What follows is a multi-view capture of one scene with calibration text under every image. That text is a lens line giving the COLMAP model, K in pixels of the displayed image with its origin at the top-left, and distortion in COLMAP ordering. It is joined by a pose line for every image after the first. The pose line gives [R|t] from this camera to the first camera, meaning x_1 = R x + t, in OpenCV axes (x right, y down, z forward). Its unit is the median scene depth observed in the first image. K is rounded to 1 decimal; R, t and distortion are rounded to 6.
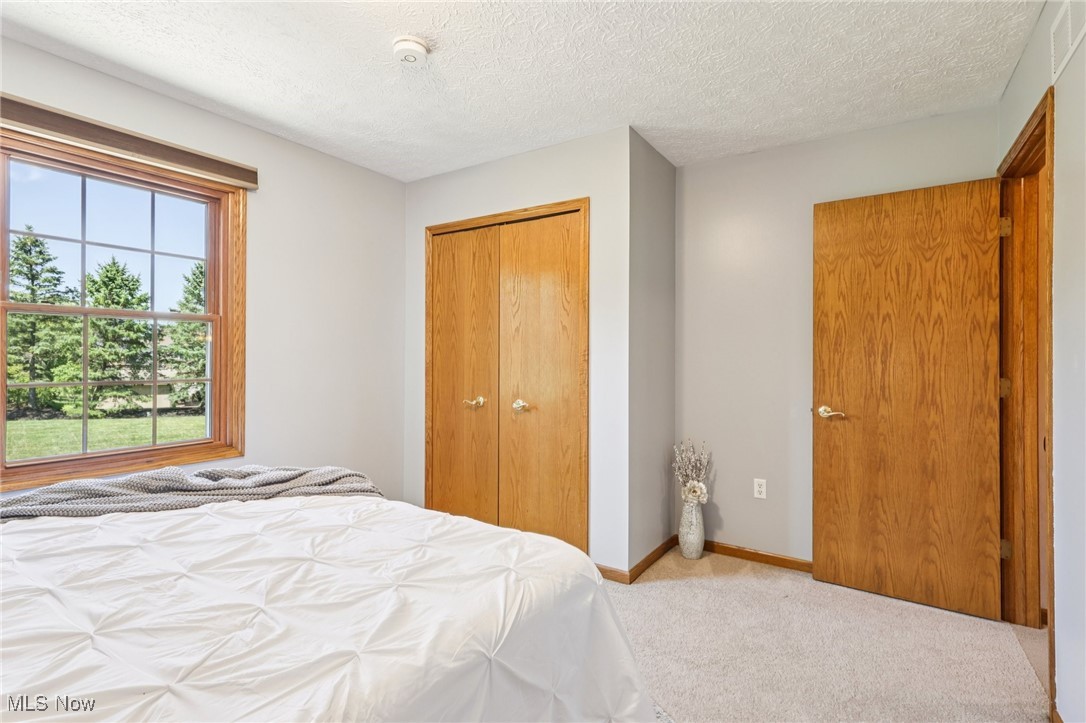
lens RADIAL K [[510.5, 0, 544.9], [0, 510.5, 358.0], [0, 0, 1]] dist [-0.003402, 0.000289]
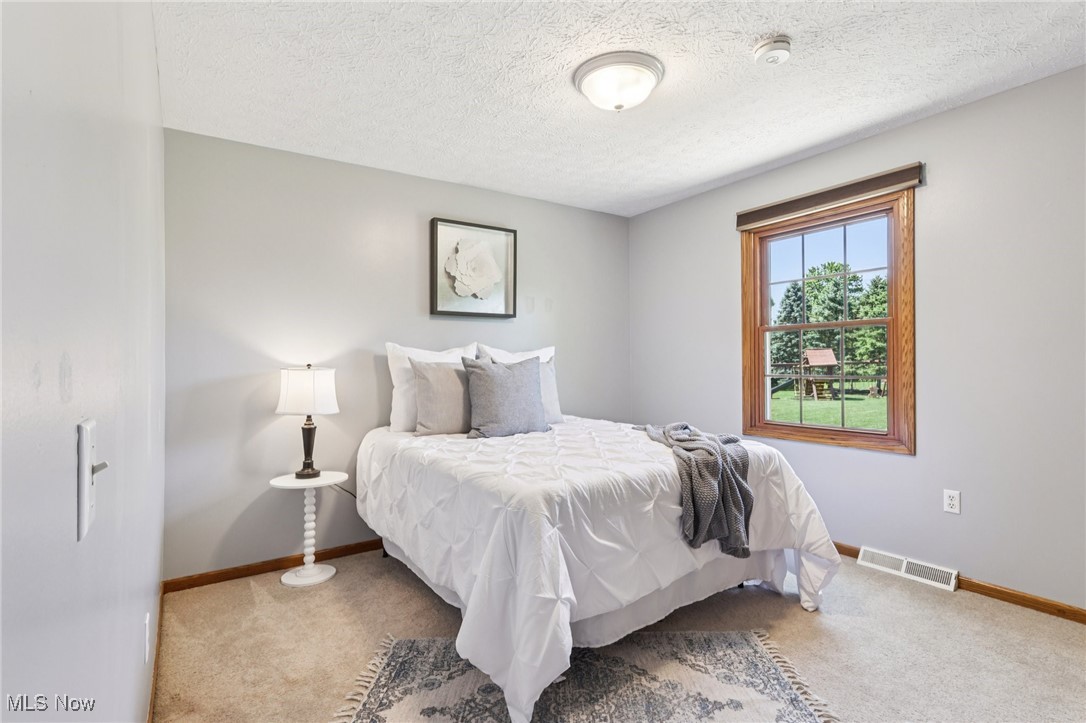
lens RADIAL K [[510.5, 0, 544.0], [0, 510.5, 361.4], [0, 0, 1]] dist [-0.003402, 0.000289]
pose [[-0.366211, -0.009594, -0.930482, 0.626539], [-0.002557, 0.999953, -0.009304, 0.020437], [0.930528, -0.001028, -0.366218, 0.725647]]
